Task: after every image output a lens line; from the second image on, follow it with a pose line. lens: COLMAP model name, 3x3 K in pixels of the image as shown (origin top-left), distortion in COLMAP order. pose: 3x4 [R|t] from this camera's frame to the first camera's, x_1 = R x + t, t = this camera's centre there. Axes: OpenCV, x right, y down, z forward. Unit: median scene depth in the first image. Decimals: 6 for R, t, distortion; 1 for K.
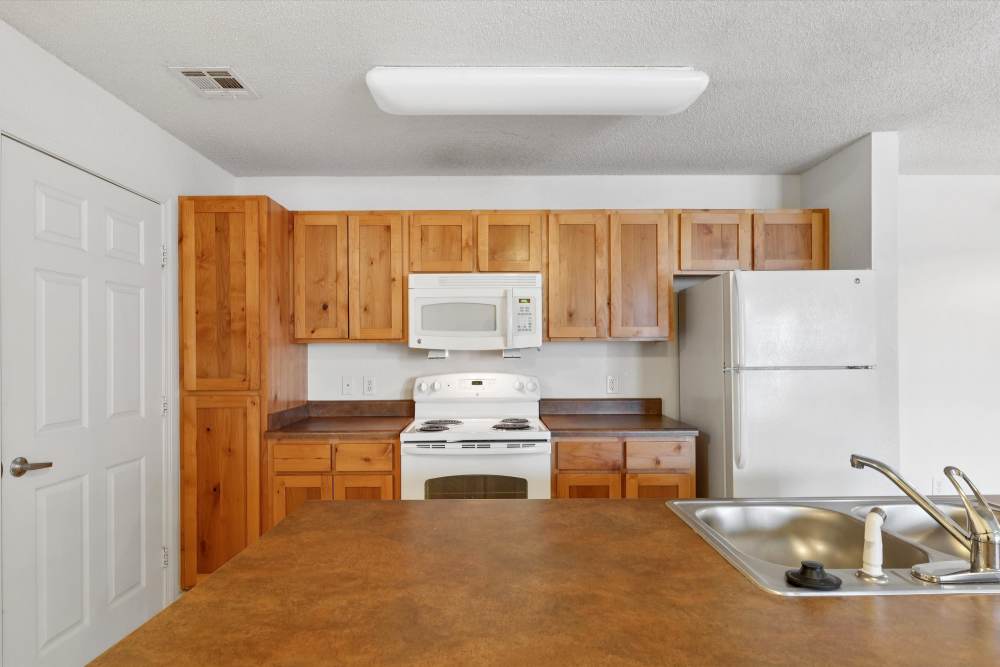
lens RADIAL K [[528.8, 0, 498.9], [0, 528.8, 348.8], [0, 0, 1]] dist [0.001054, 0.000102]
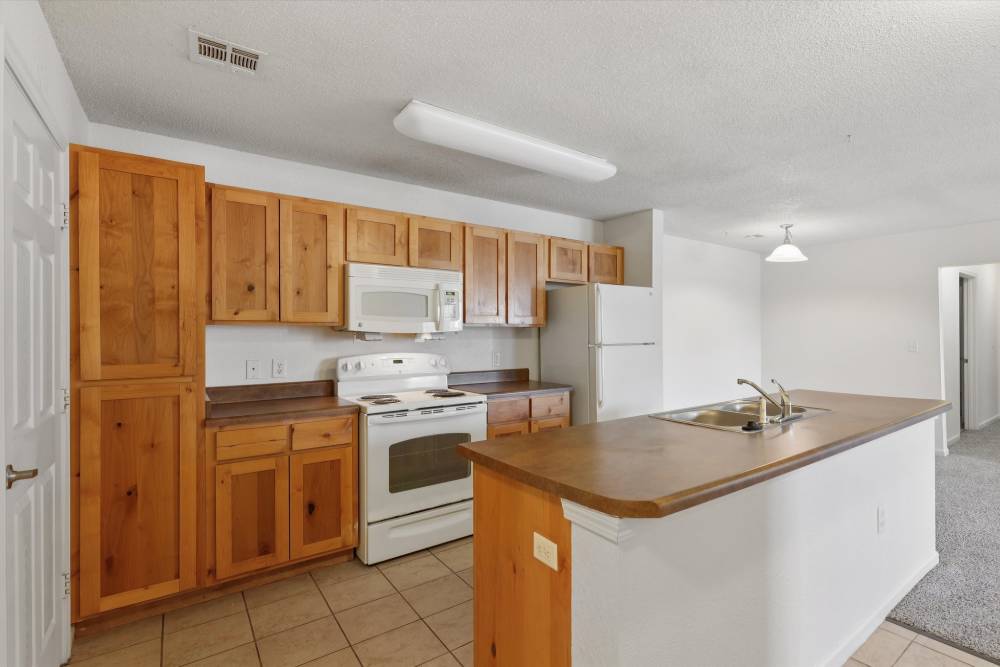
lens RADIAL K [[486.0, 0, 569.3], [0, 486.0, 331.4], [0, 0, 1]] dist [-0.000788, -0.000335]
pose [[0.779270, 0.005316, 0.626666, -0.449697], [-0.003281, 0.999985, -0.004403, 0.002456], [-0.626680, 0.001375, 0.779276, -0.065522]]
